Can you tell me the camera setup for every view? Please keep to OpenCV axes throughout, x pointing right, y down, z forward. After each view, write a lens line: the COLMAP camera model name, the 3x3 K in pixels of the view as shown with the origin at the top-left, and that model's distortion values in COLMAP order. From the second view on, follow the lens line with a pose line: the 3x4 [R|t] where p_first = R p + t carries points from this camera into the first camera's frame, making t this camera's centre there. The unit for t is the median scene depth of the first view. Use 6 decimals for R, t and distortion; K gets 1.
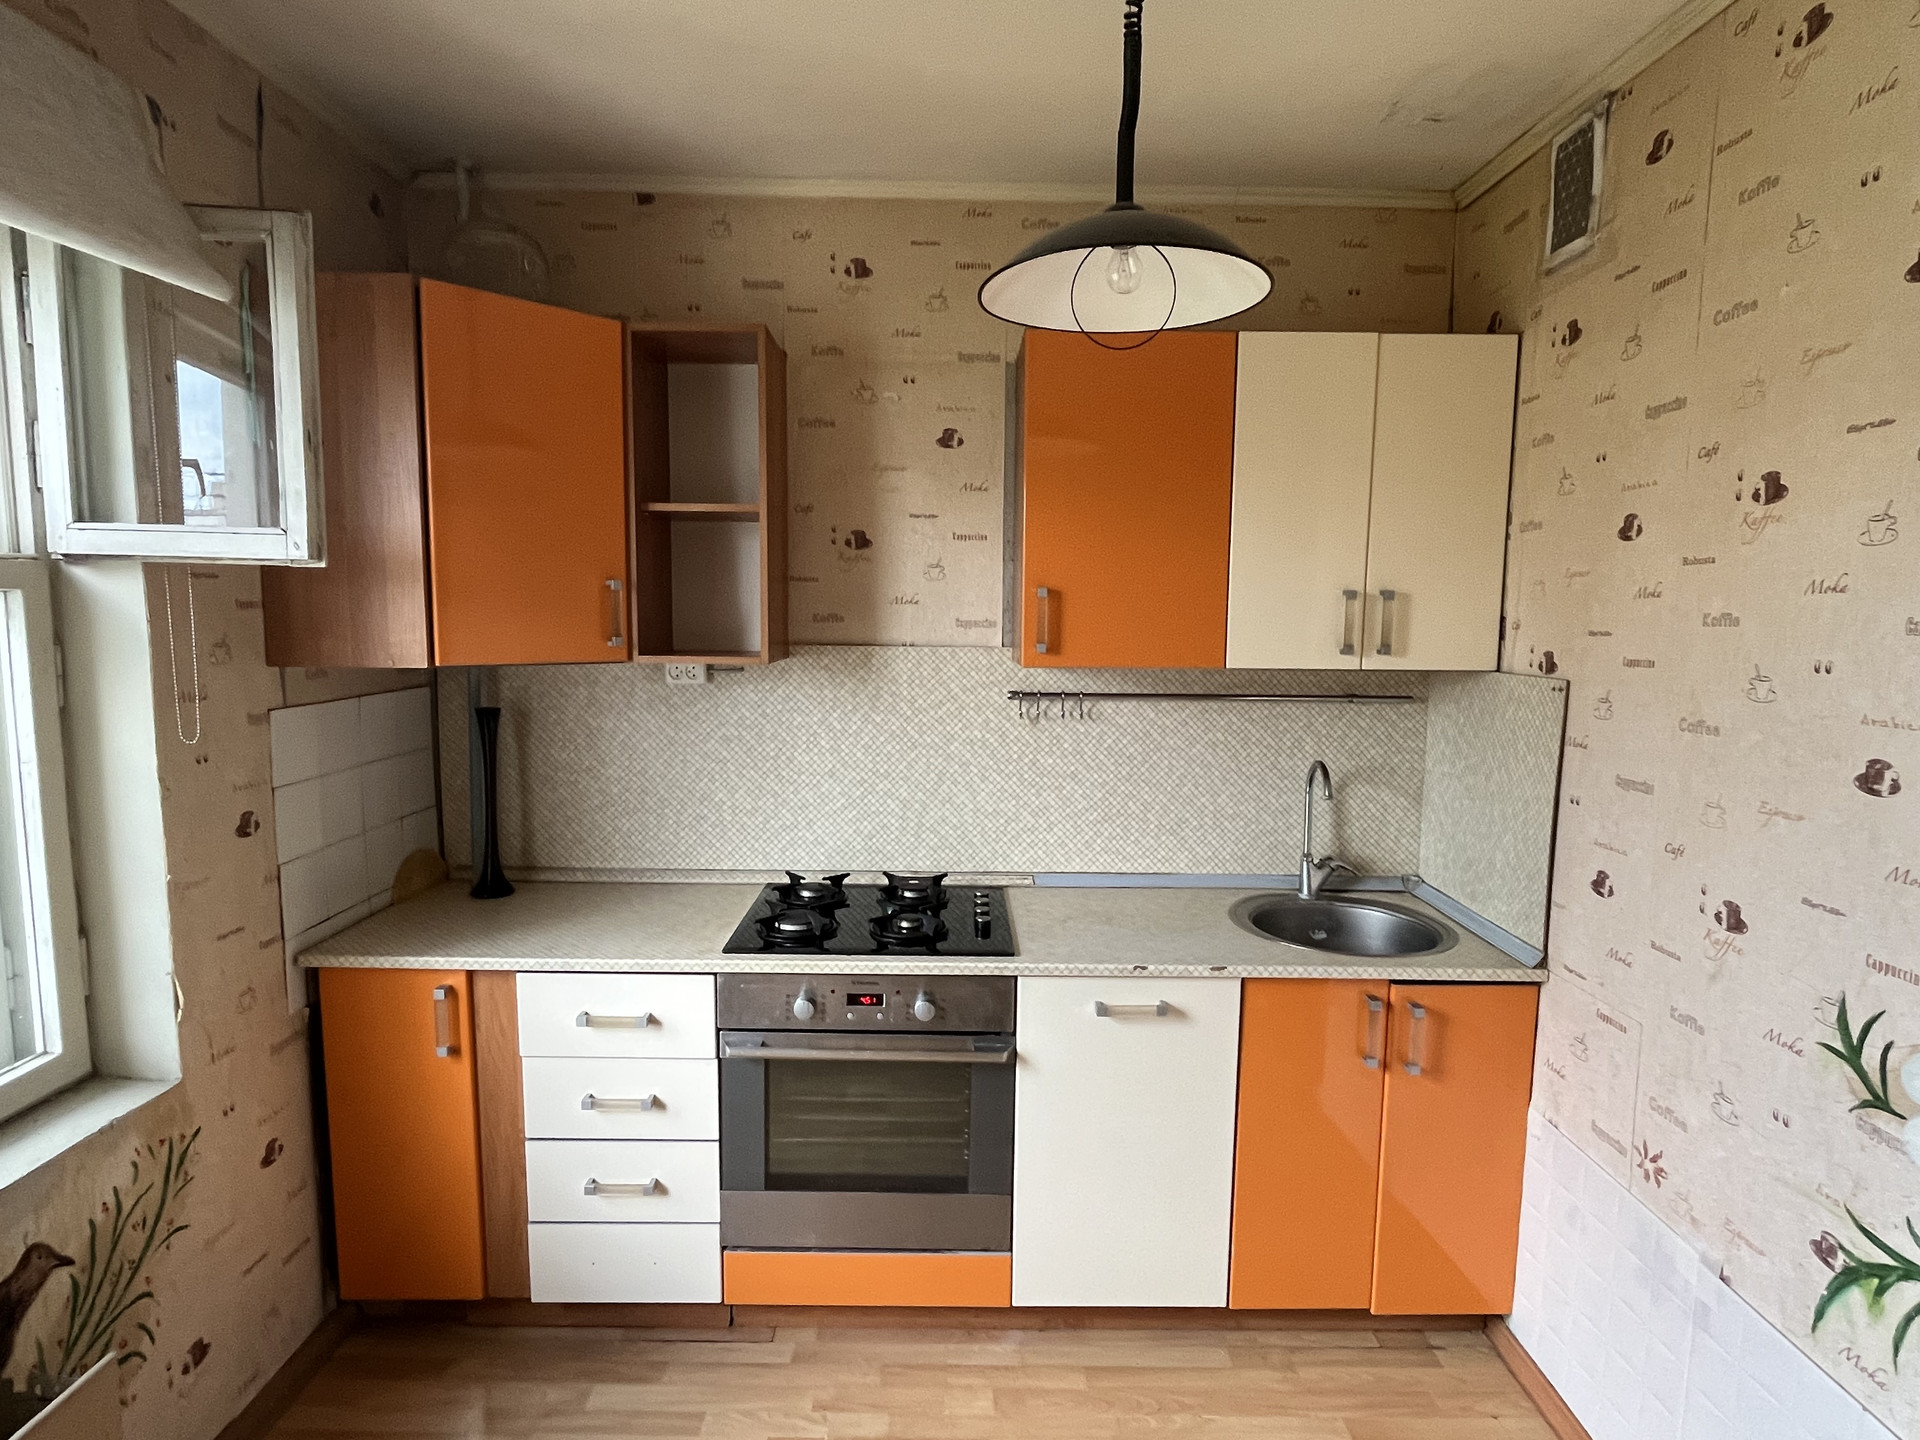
lens RADIAL K [[1045.5, 0, 960.8], [0, 1045.5, 722.3], [0, 0, 1]] dist [0.000450, 0.000781]
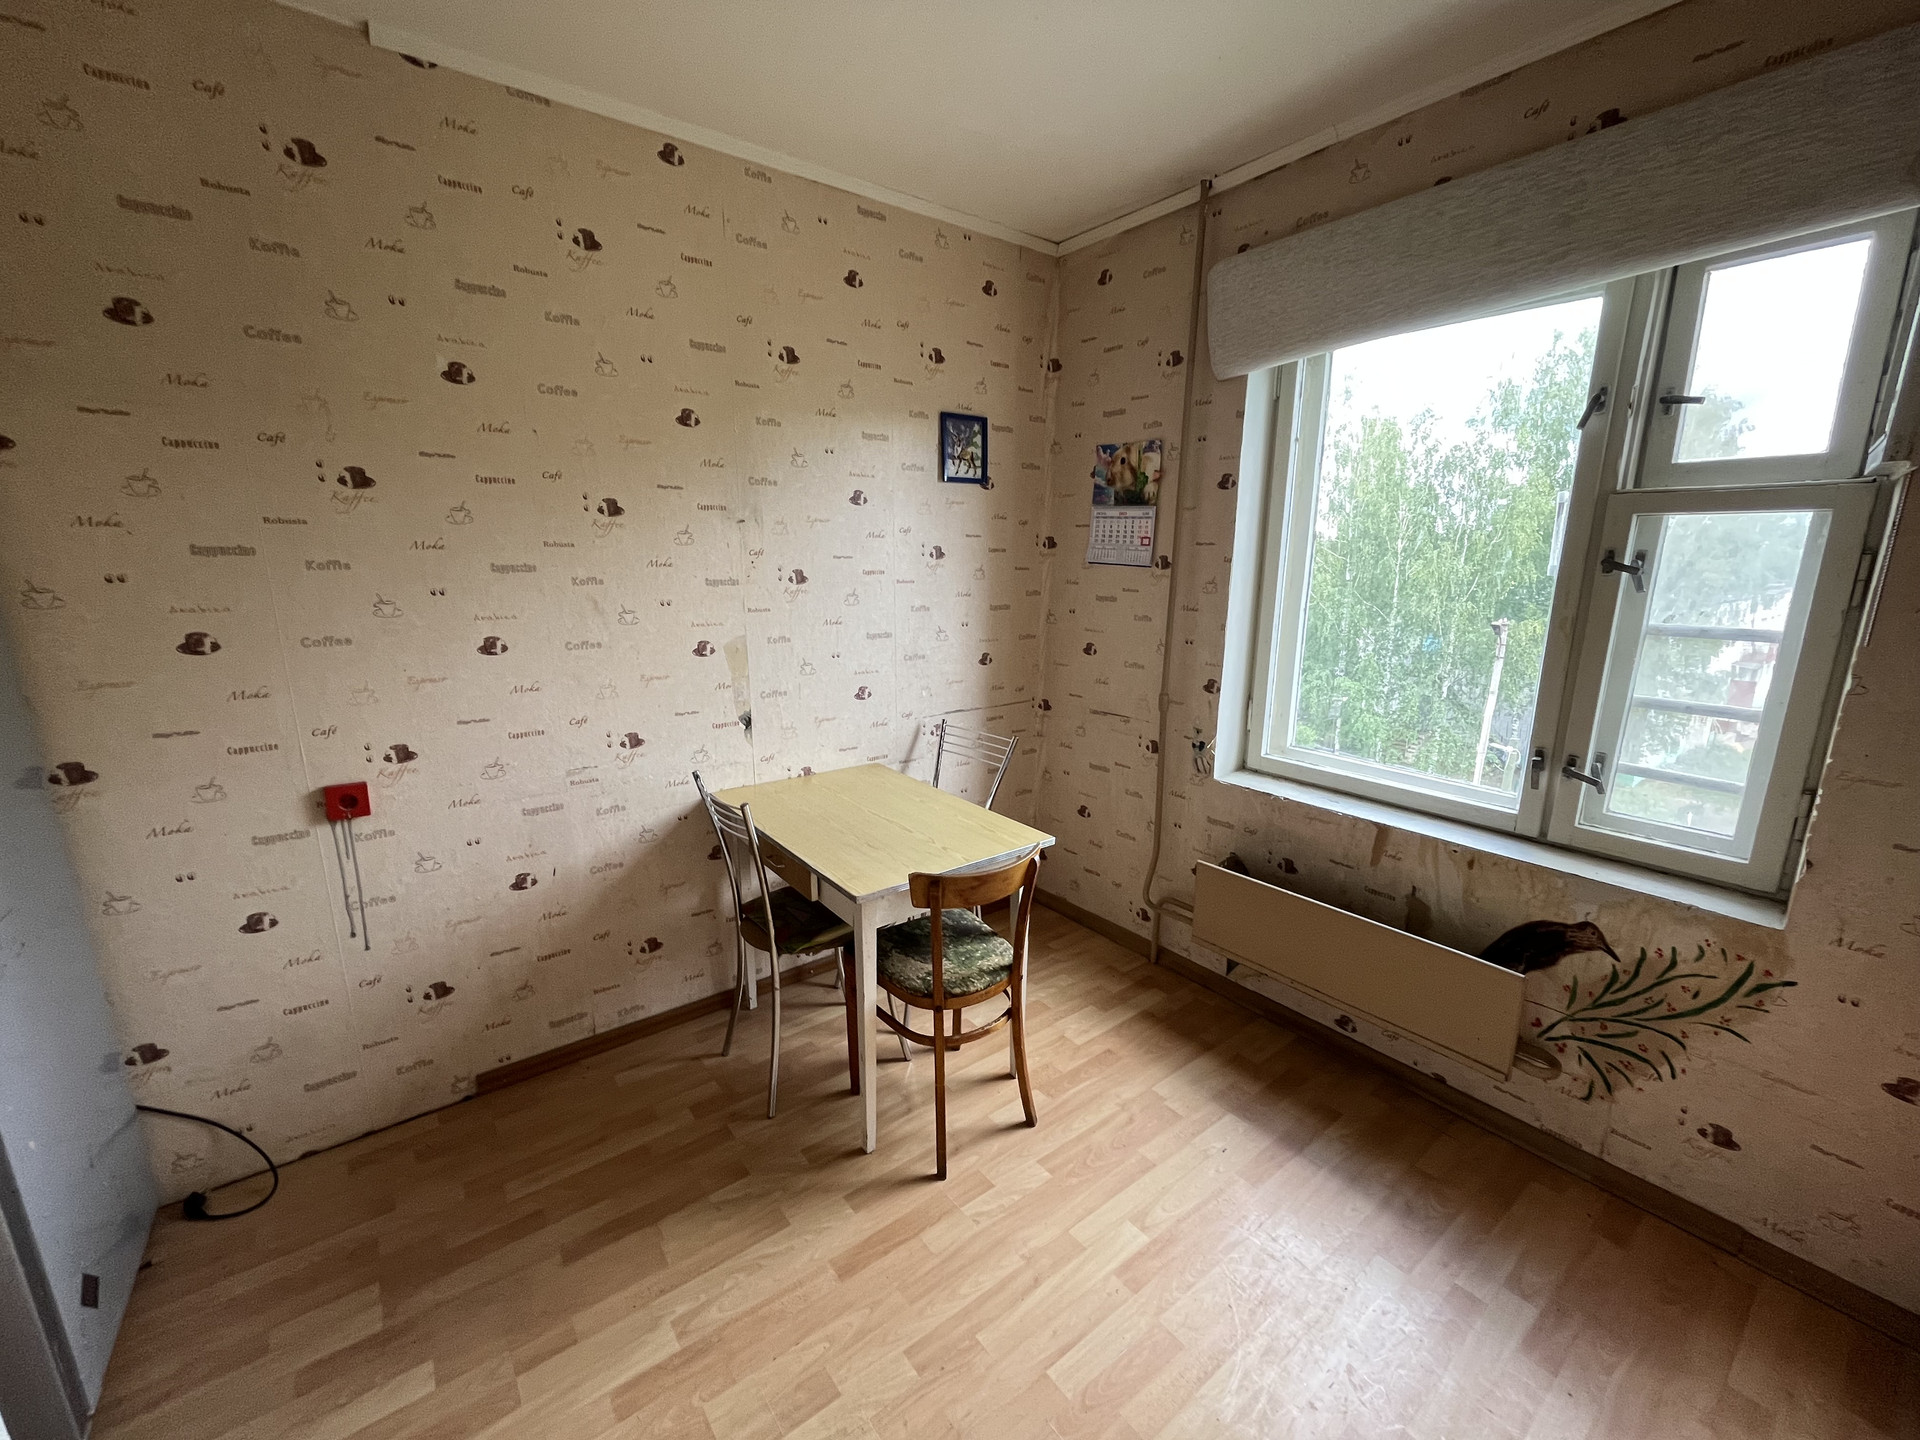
lens RADIAL K [[778.9, 0, 960.2], [0, 778.9, 723.6], [0, 0, 1]] dist [-0.004332, 0.000559]
pose [[-0.794857, 0.114129, -0.595968, 0.490214], [-0.080302, 0.953730, 0.289741, -0.059338], [0.601460, 0.278160, -0.748914, 1.031437]]
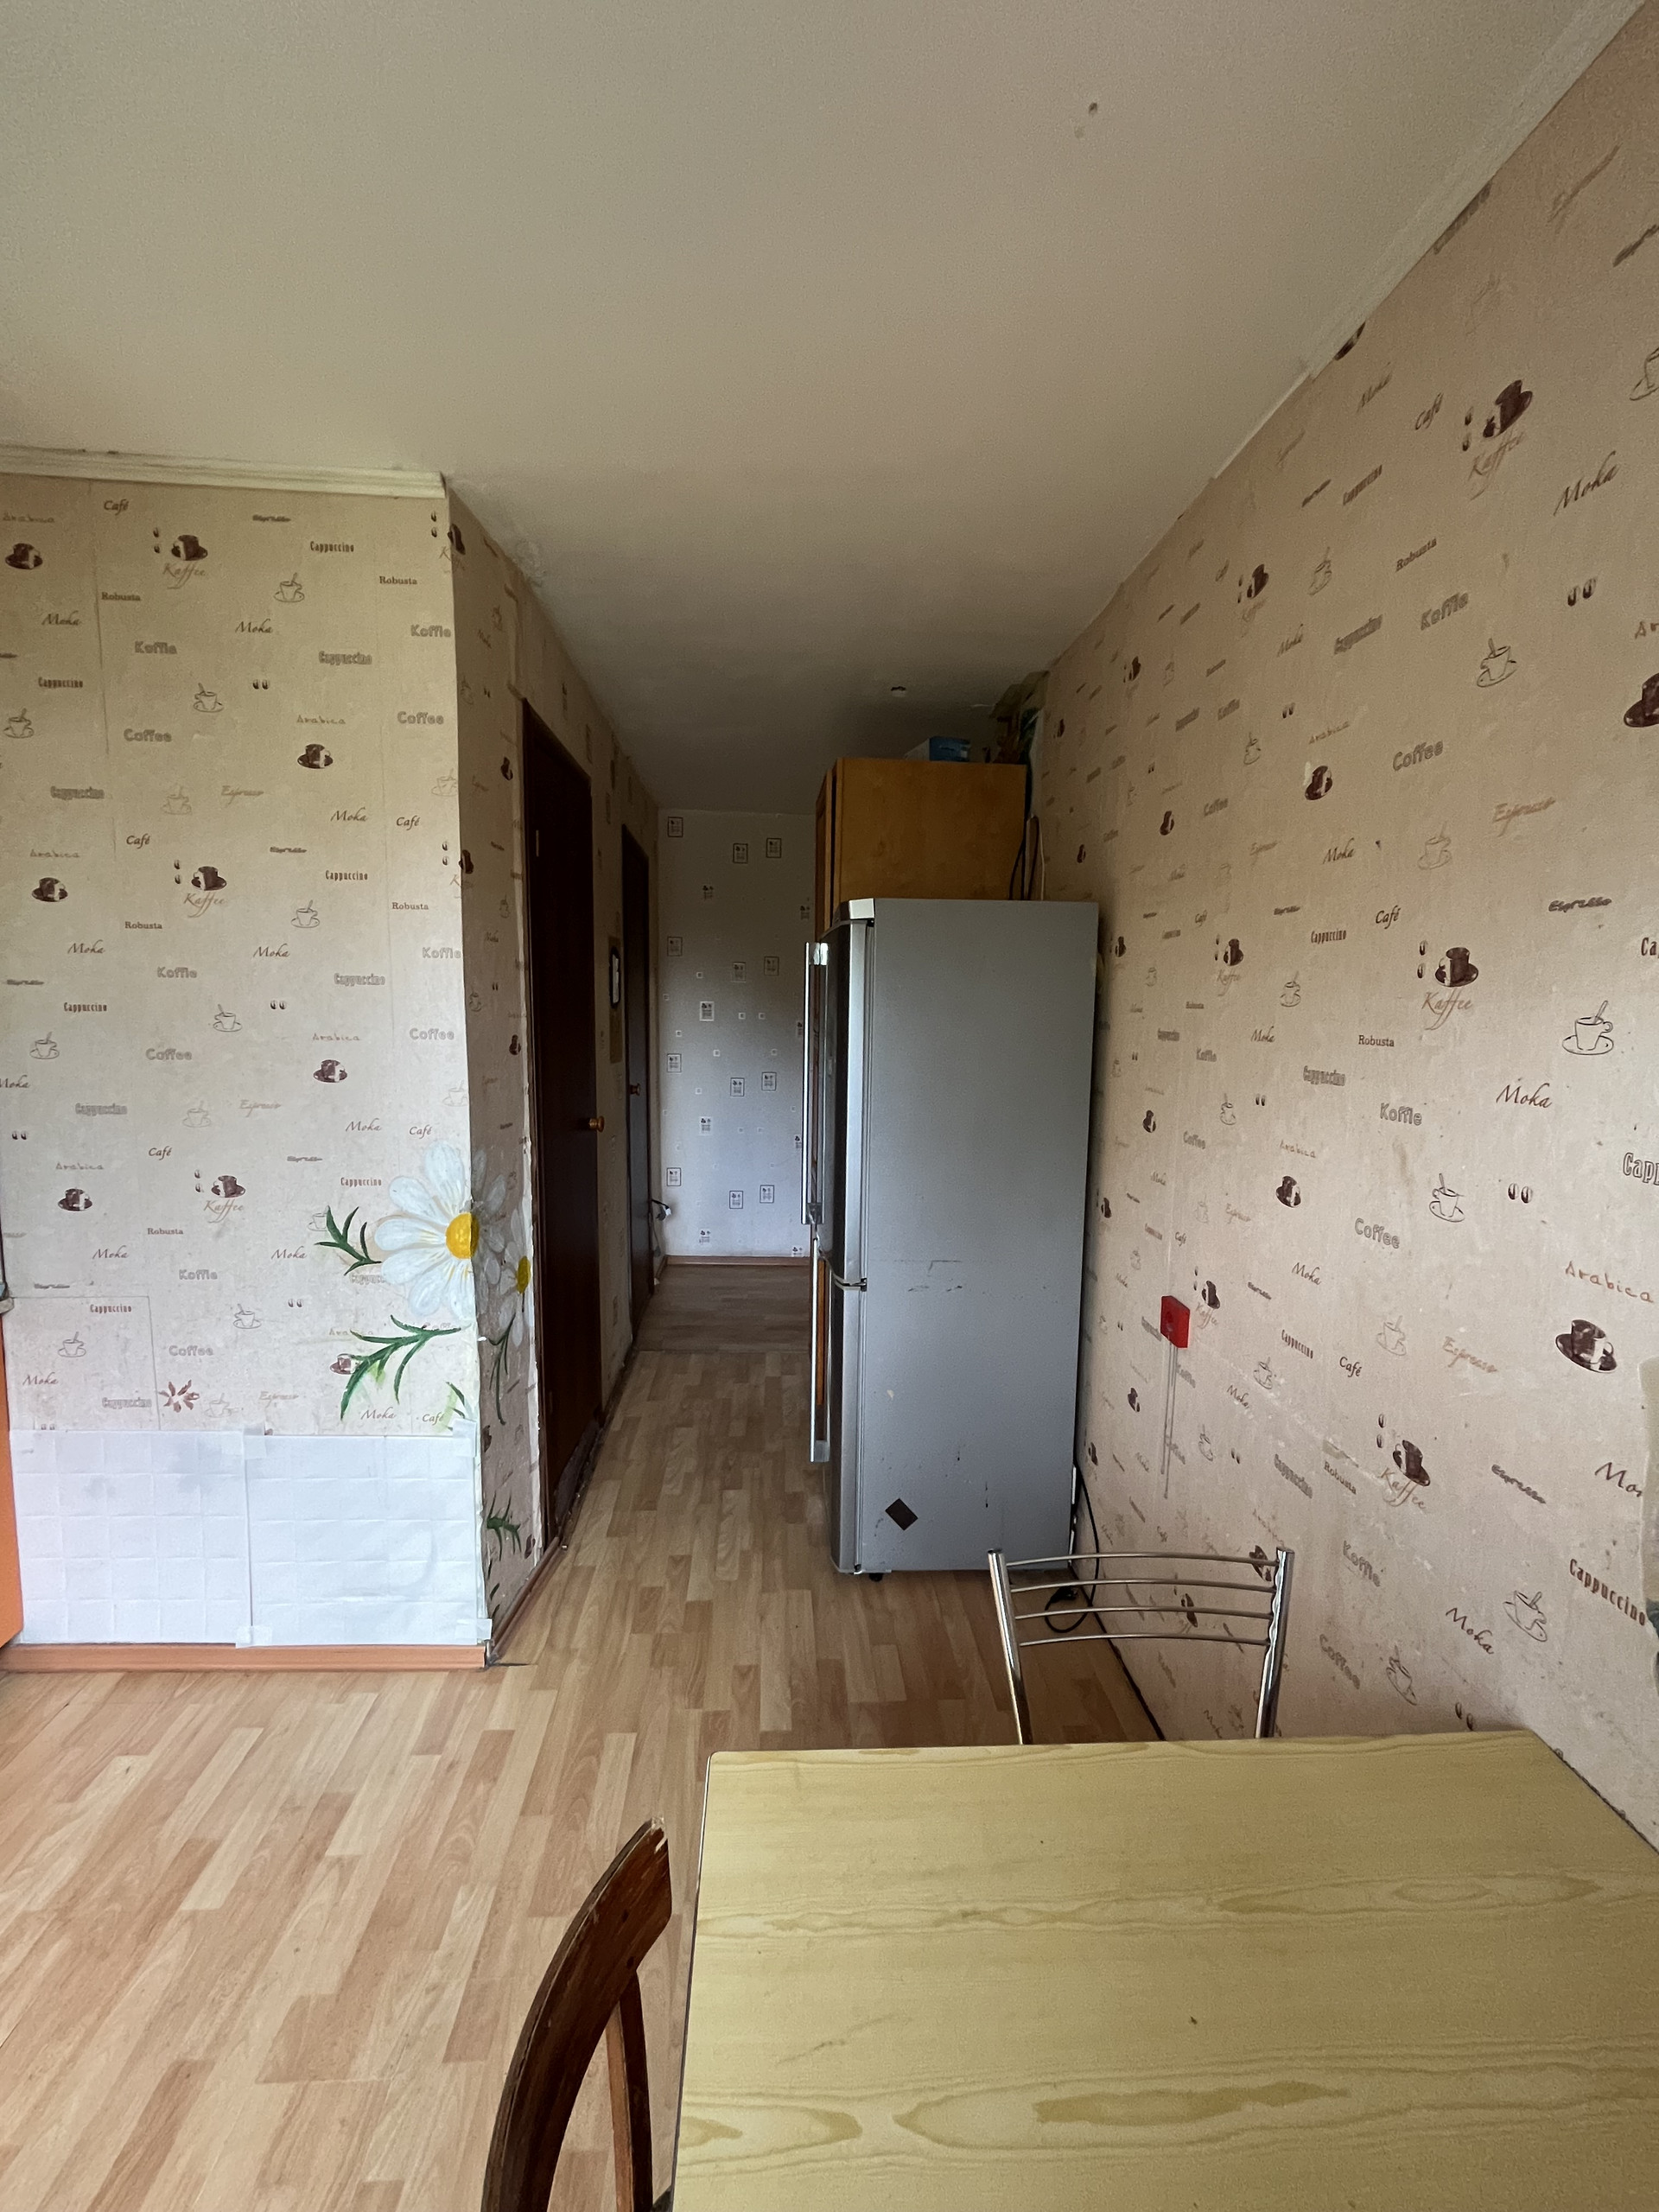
lens RADIAL K [[897.4, 0, 820.9], [0, 897.4, 1100.4], [0, 0, 1]] dist [-0.004332, 0.000559]
pose [[-0.051580, -0.123909, 0.990952, -0.428376], [0.083292, 0.988282, 0.127910, -0.013385], [-0.995189, 0.089136, -0.040655, 0.226122]]
